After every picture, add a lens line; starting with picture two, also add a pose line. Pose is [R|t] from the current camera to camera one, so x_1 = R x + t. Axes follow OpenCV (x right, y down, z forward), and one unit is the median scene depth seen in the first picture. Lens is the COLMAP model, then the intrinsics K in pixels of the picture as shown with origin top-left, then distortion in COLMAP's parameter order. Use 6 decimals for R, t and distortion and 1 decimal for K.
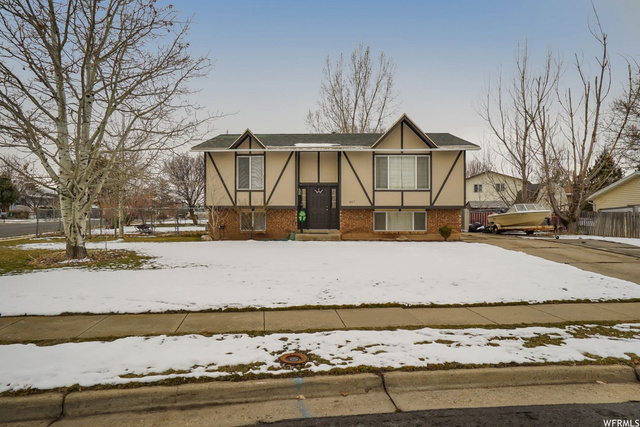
lens RADIAL K [[388.0, 0, 321.4], [0, 388.0, 215.1], [0, 0, 1]] dist [0.010615, 0.001922]
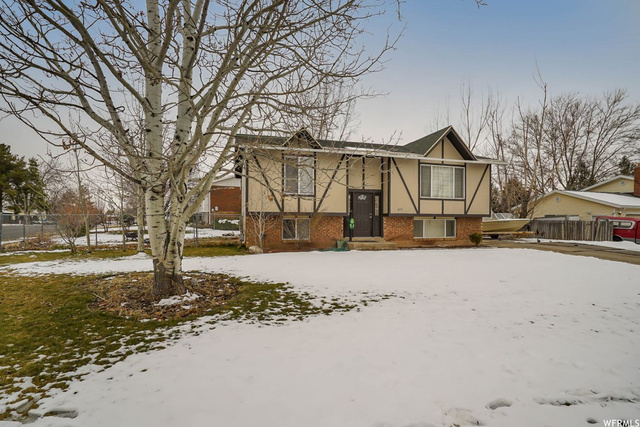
lens RADIAL K [[313.5, 0, 314.9], [0, 313.5, 225.0], [0, 0, 1]] dist [-0.043851, 0.016426]
pose [[0.955507, -0.001230, 0.294966, -0.360988], [-0.003090, 0.999895, 0.014178, -0.004896], [-0.294952, -0.014459, 0.955403, 0.297009]]
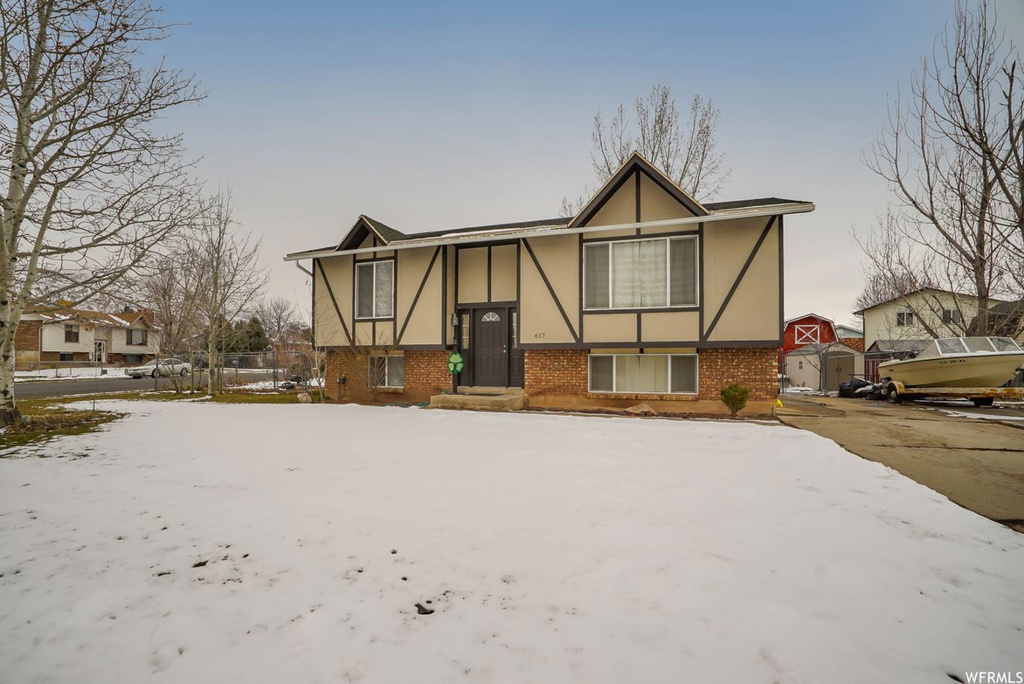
lens RADIAL K [[501.6, 0, 495.3], [0, 501.6, 363.0], [0, 0, 1]] dist [-0.043851, 0.016426]
pose [[0.940202, 0.001779, -0.340612, 0.248831], [-0.003779, 0.999979, -0.005210, 0.006450], [0.340596, 0.006186, 0.940189, 0.346230]]
